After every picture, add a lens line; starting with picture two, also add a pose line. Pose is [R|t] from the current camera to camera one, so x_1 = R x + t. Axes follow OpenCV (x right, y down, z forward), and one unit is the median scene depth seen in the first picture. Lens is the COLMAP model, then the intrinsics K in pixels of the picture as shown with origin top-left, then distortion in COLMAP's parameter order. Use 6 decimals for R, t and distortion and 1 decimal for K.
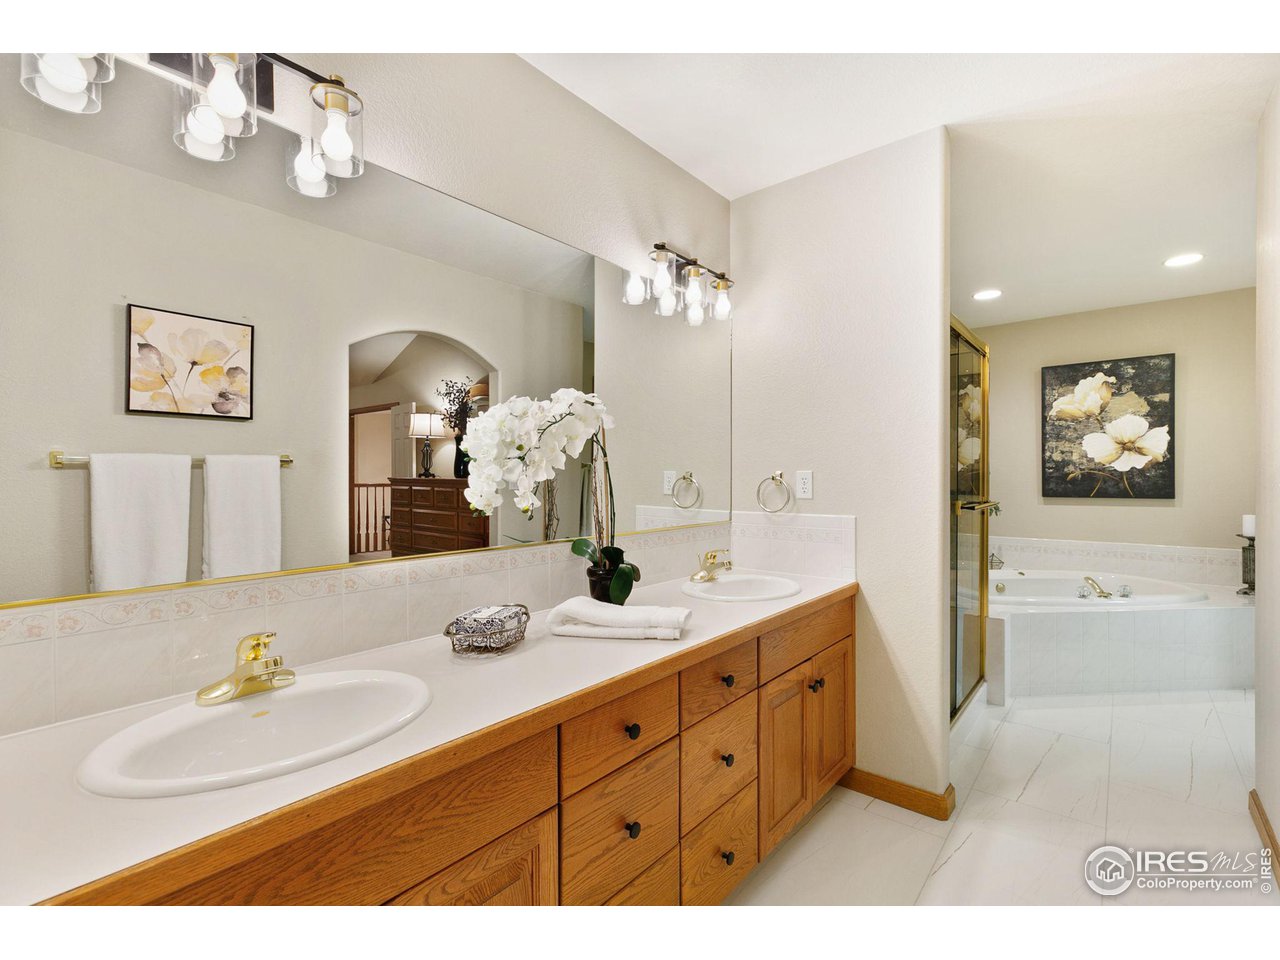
lens RADIAL K [[574.8, 0, 642.4], [0, 574.8, 486.7], [0, 0, 1]] dist [0.005908, 0.001563]
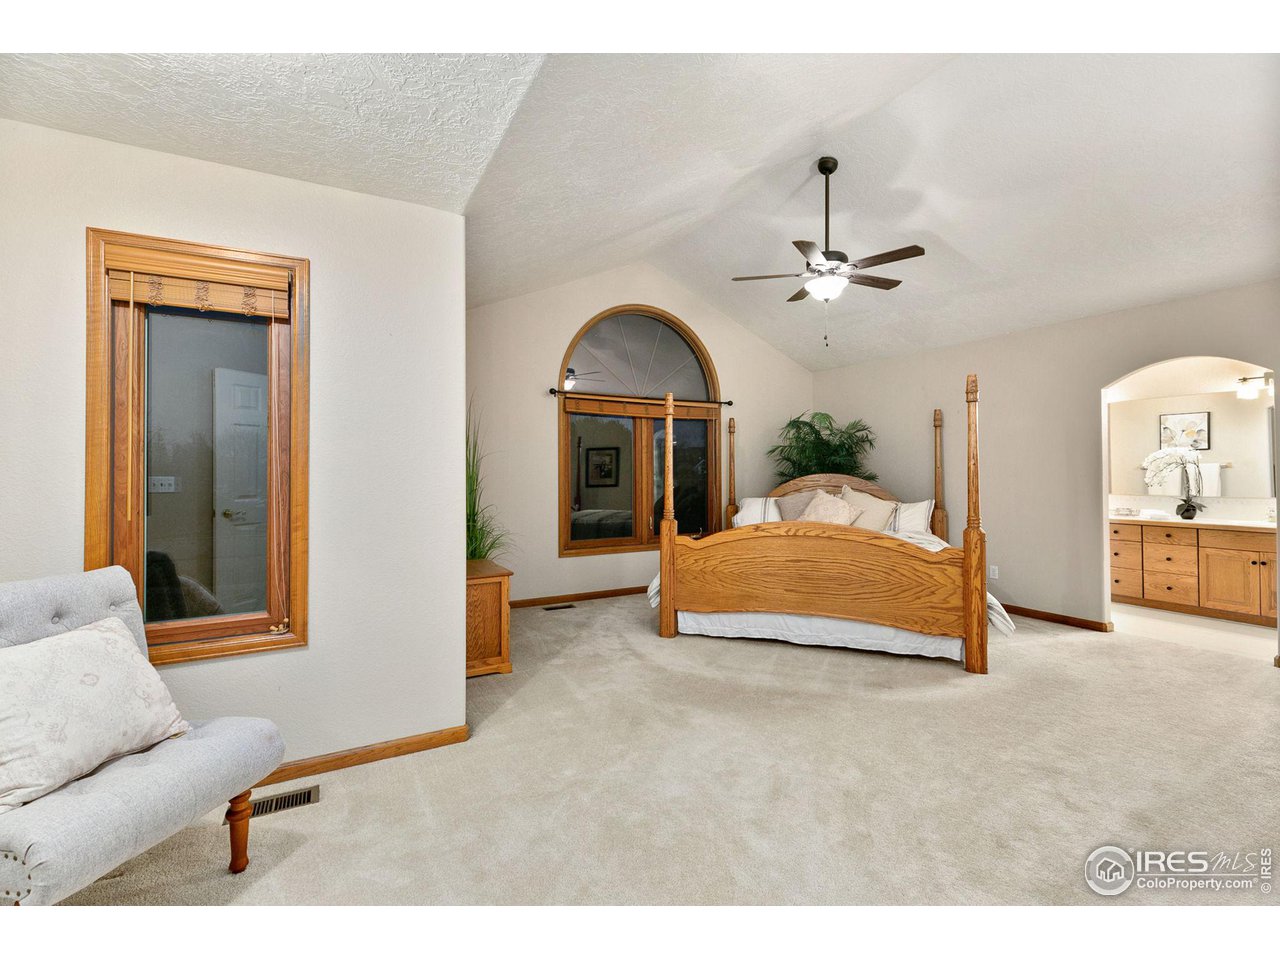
lens RADIAL K [[574.8, 0, 637.2], [0, 574.8, 469.4], [0, 0, 1]] dist [0.005908, 0.001563]
pose [[-0.355229, 0.002394, -0.934776, 4.691925], [0.001192, 0.999997, 0.002108, -0.072844], [0.934779, -0.000365, -0.355230, -0.760832]]
